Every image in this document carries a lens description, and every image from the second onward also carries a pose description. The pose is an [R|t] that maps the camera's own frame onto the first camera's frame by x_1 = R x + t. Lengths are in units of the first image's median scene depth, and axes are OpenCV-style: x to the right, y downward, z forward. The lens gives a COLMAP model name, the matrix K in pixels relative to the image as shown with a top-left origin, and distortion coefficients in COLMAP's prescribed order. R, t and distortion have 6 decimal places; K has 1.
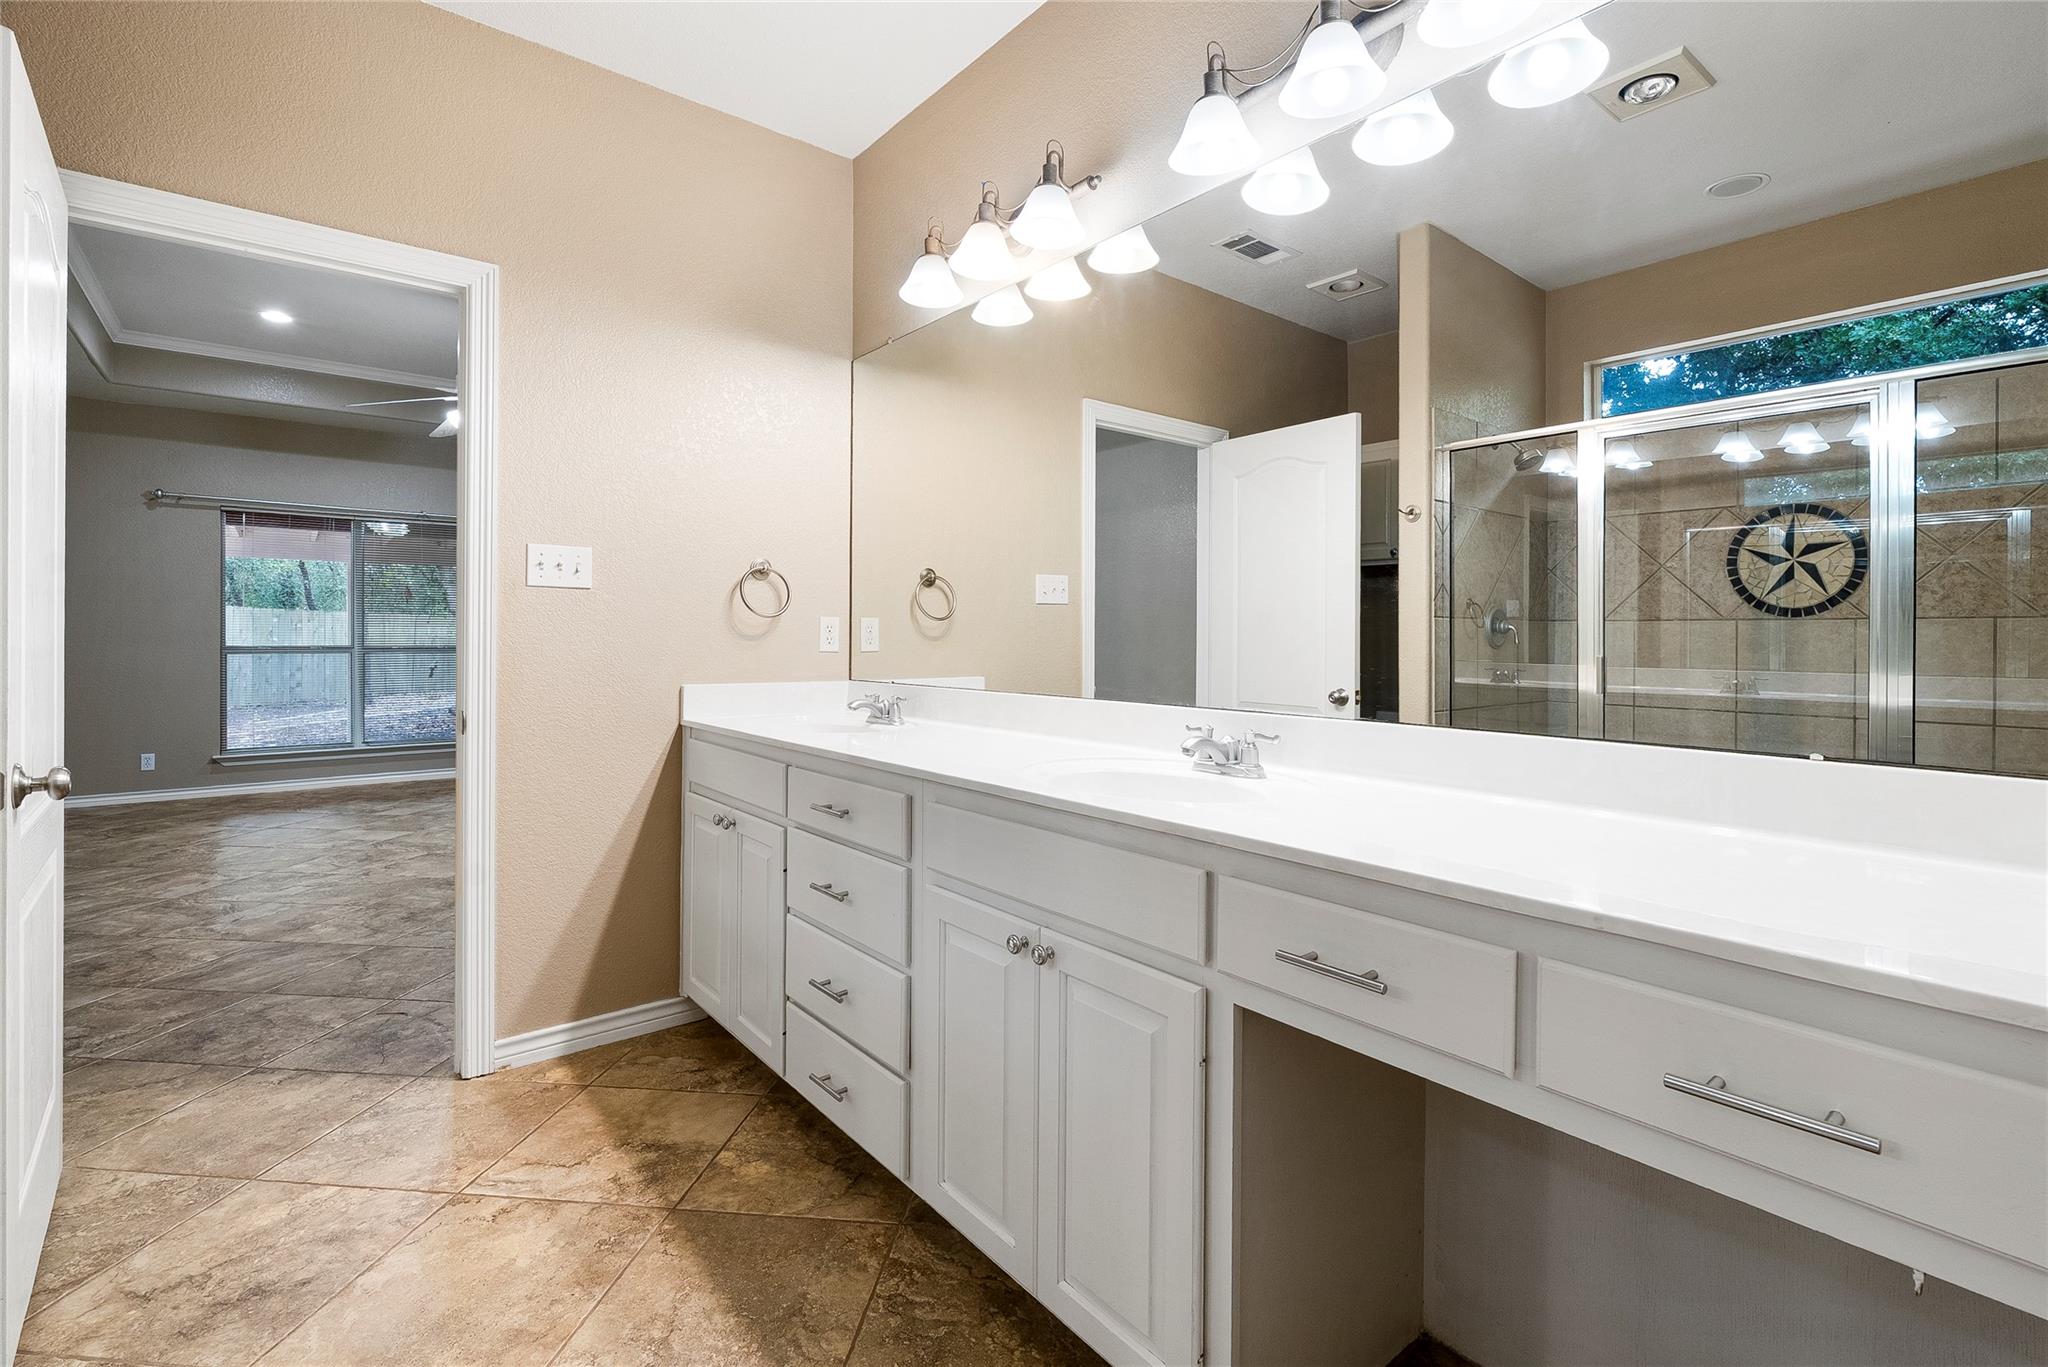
lens RADIAL K [[914.8, 0, 1039.0], [0, 914.8, 635.8], [0, 0, 1]] dist [-0.003608, -0.000030]
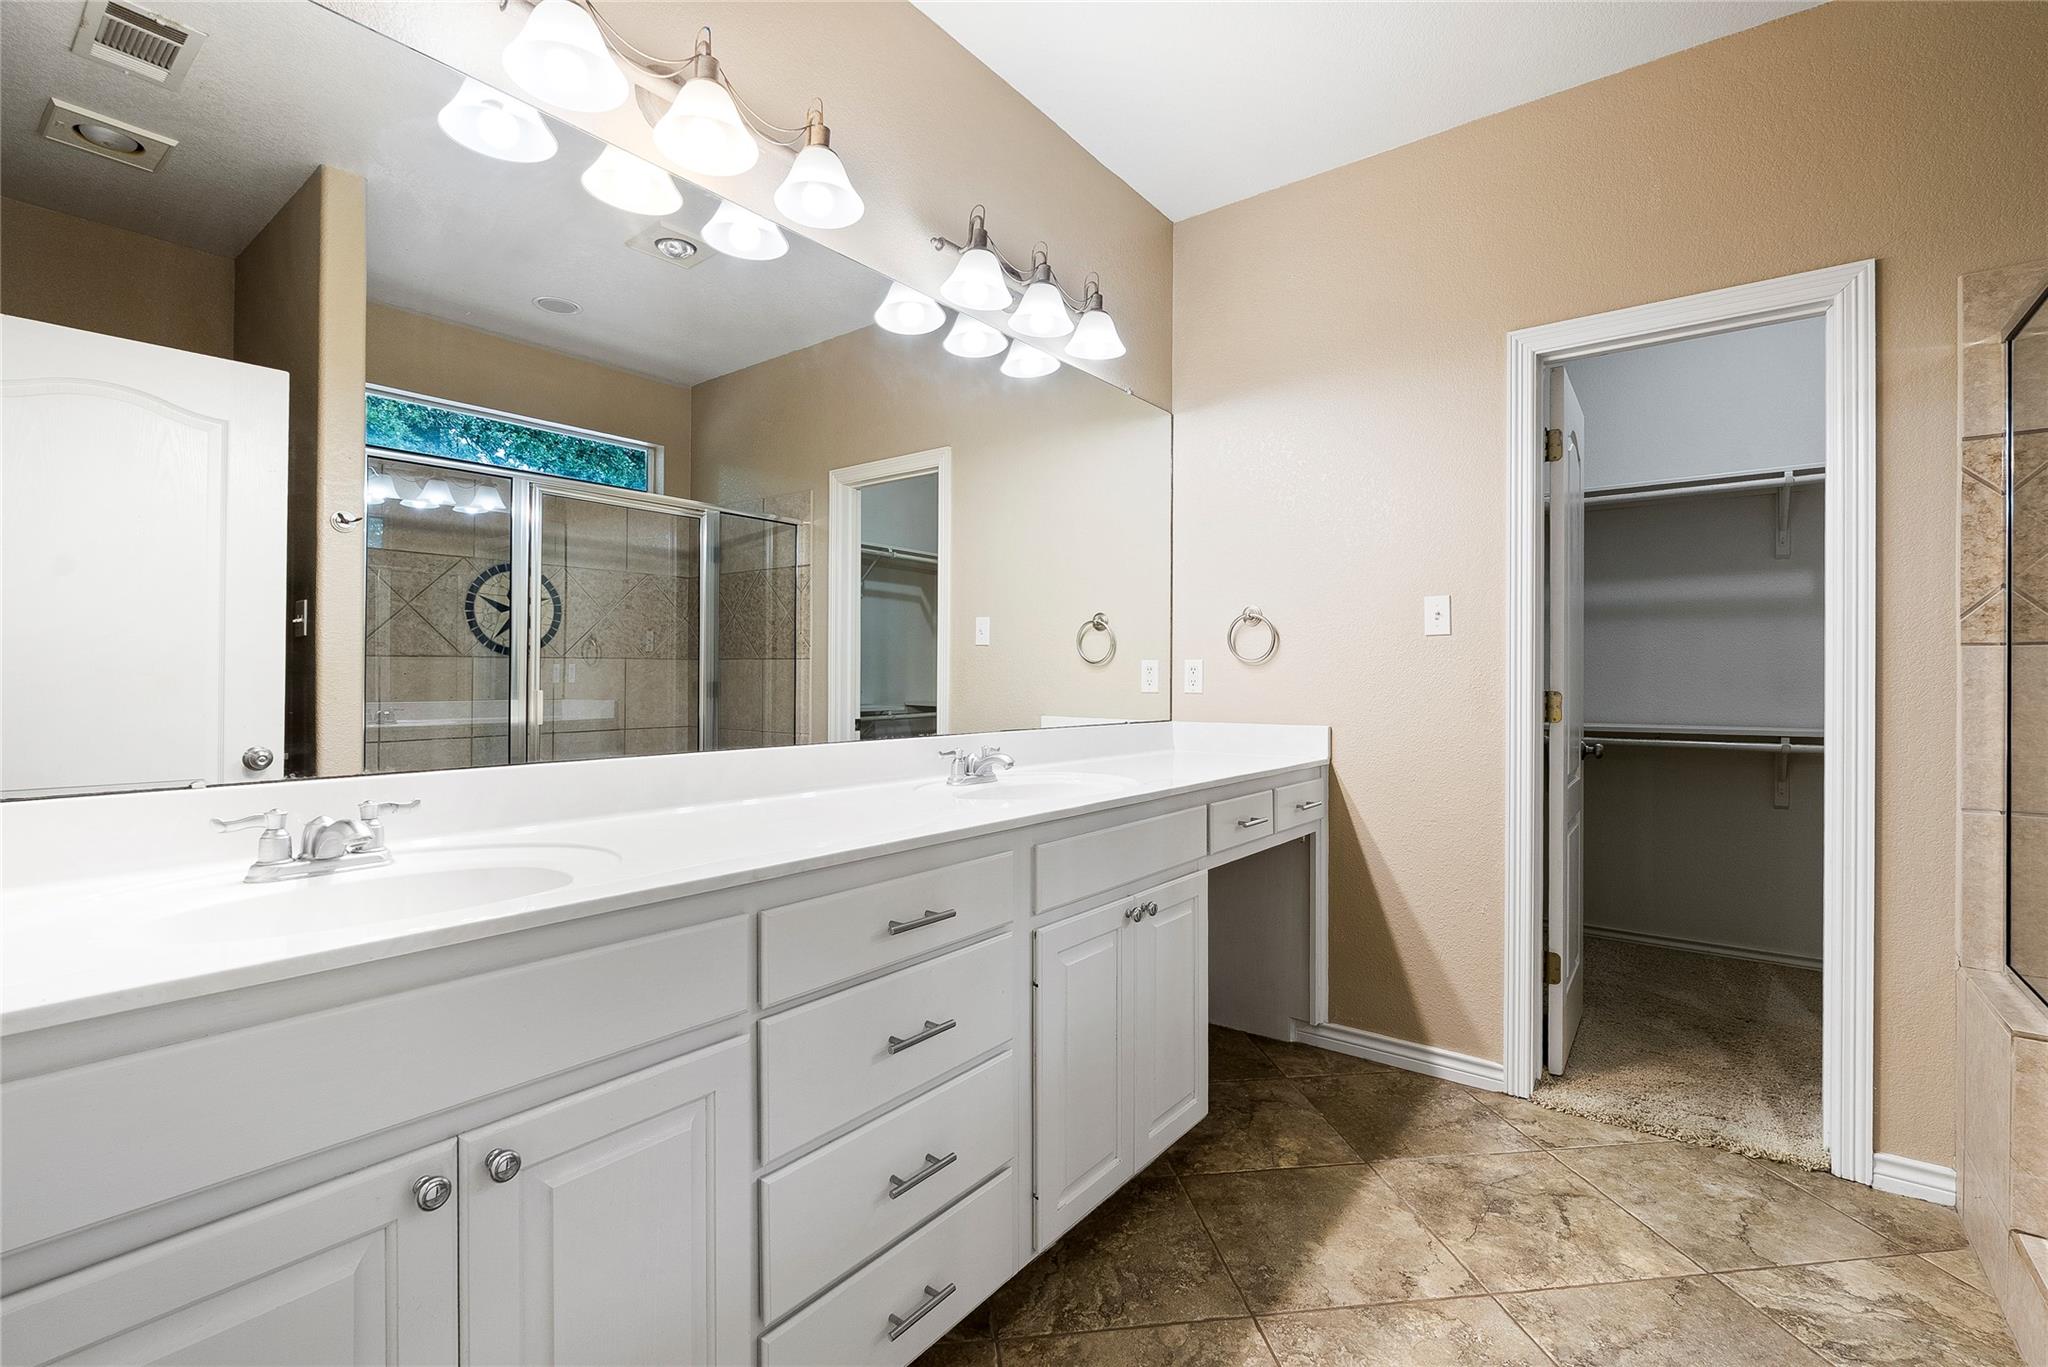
lens RADIAL K [[914.8, 0, 1016.4], [0, 914.8, 677.0], [0, 0, 1]] dist [-0.003608, -0.000030]
pose [[-0.209251, -0.007697, 0.977832, -0.555477], [-0.003808, 0.999968, 0.007057, -0.003341], [-0.977855, -0.002247, -0.209274, 0.637107]]
